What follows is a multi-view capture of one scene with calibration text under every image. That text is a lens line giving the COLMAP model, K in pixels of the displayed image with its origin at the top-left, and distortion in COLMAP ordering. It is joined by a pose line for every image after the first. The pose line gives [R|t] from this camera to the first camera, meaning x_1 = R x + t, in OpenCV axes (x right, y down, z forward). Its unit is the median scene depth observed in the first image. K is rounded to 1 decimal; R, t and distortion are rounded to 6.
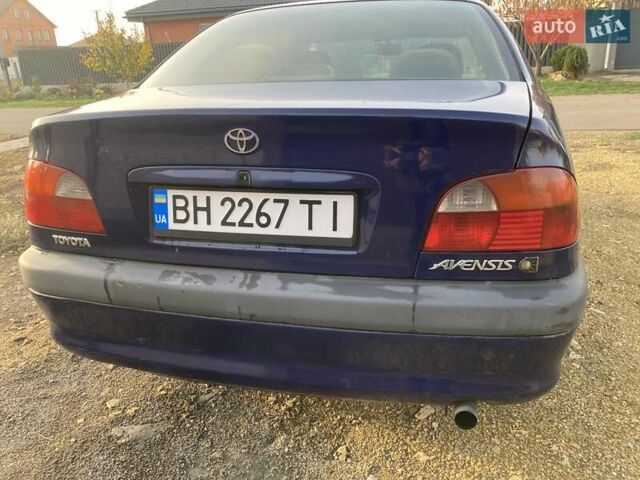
lens RADIAL K [[523.5, 0, 320.0], [0, 523.5, 240.0], [0, 0, 1]] dist [0.063159, -0.051241]
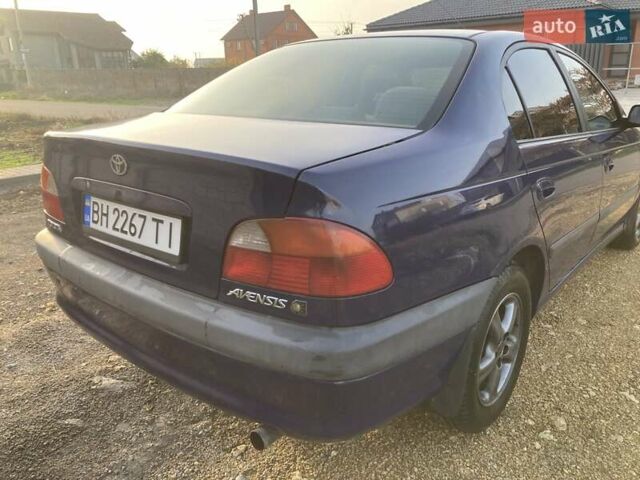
lens RADIAL K [[523.5, 0, 320.0], [0, 523.5, 240.0], [0, 0, 1]] dist [0.063159, -0.051241]
pose [[0.900964, 0.146849, -0.408288, 0.791065], [-0.151496, 0.988232, 0.021135, -0.107312], [0.406587, 0.042812, 0.912608, 0.058438]]
